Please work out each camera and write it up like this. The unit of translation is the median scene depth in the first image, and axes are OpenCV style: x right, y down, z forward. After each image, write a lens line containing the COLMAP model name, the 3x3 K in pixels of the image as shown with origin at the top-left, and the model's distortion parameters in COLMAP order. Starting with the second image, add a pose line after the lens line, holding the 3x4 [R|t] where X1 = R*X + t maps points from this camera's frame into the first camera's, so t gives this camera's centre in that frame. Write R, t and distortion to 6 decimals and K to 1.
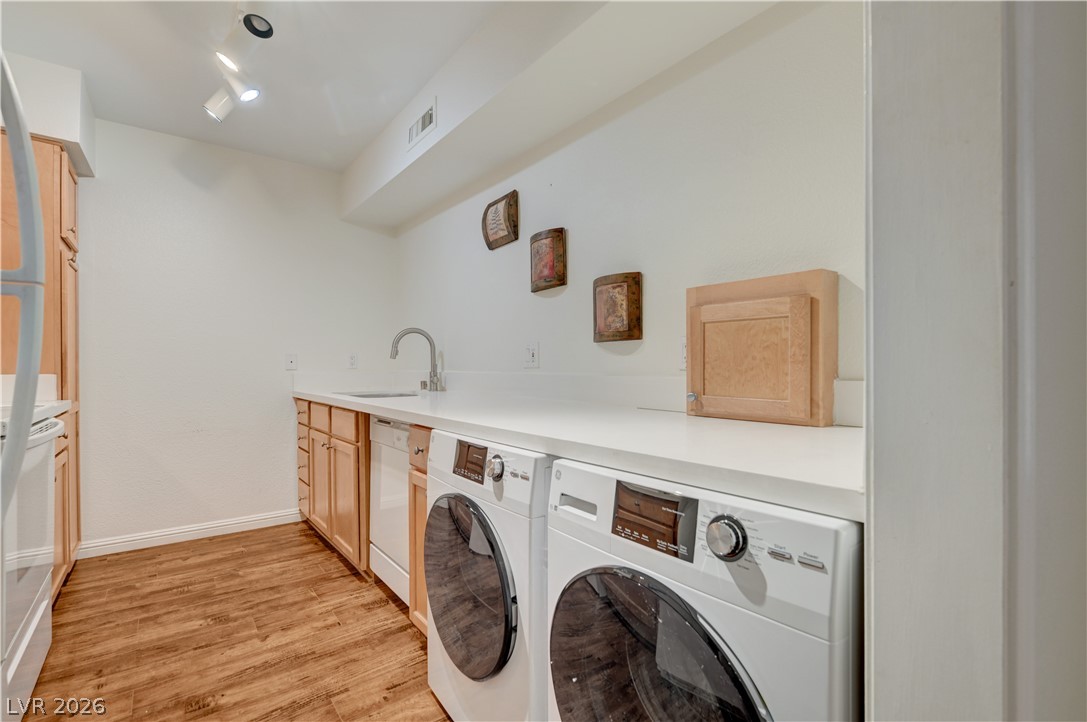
lens RADIAL K [[510.6, 0, 554.2], [0, 510.6, 367.1], [0, 0, 1]] dist [-0.006063, 0.000425]
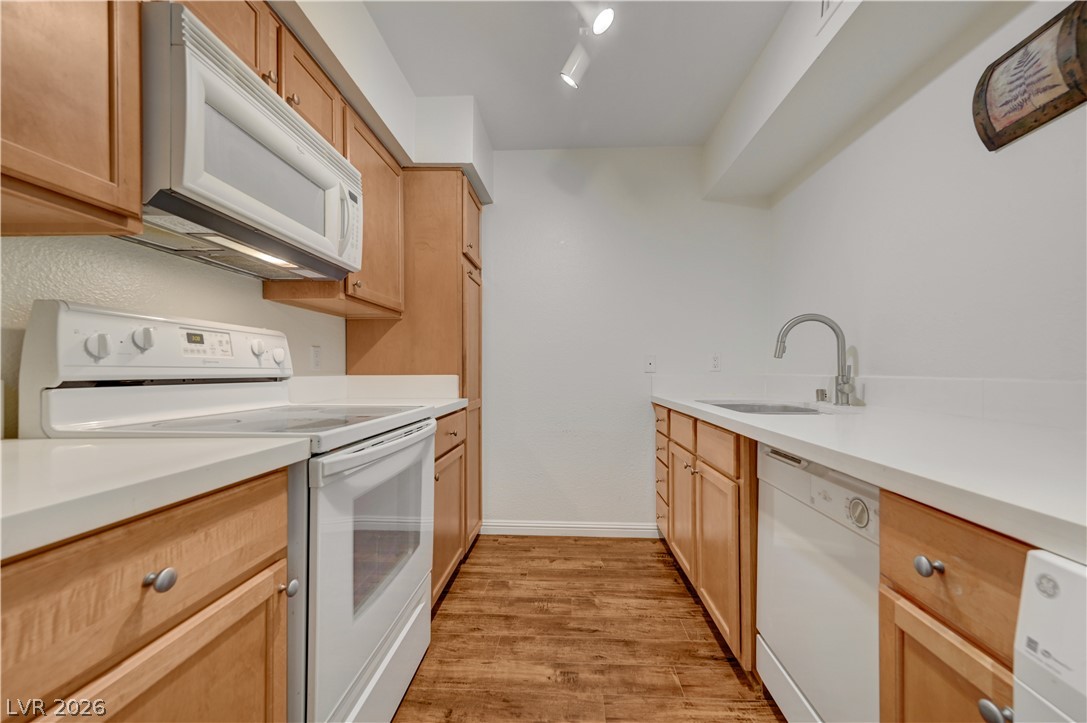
lens RADIAL K [[432.8, 0, 547.4], [0, 432.8, 371.4], [0, 0, 1]] dist [-0.002830, 0.001962]
pose [[0.760197, 0.005367, -0.649671, -0.189667], [-0.003771, 0.999985, 0.003848, 0.001513], [0.649682, -0.000475, 0.760206, 0.364296]]
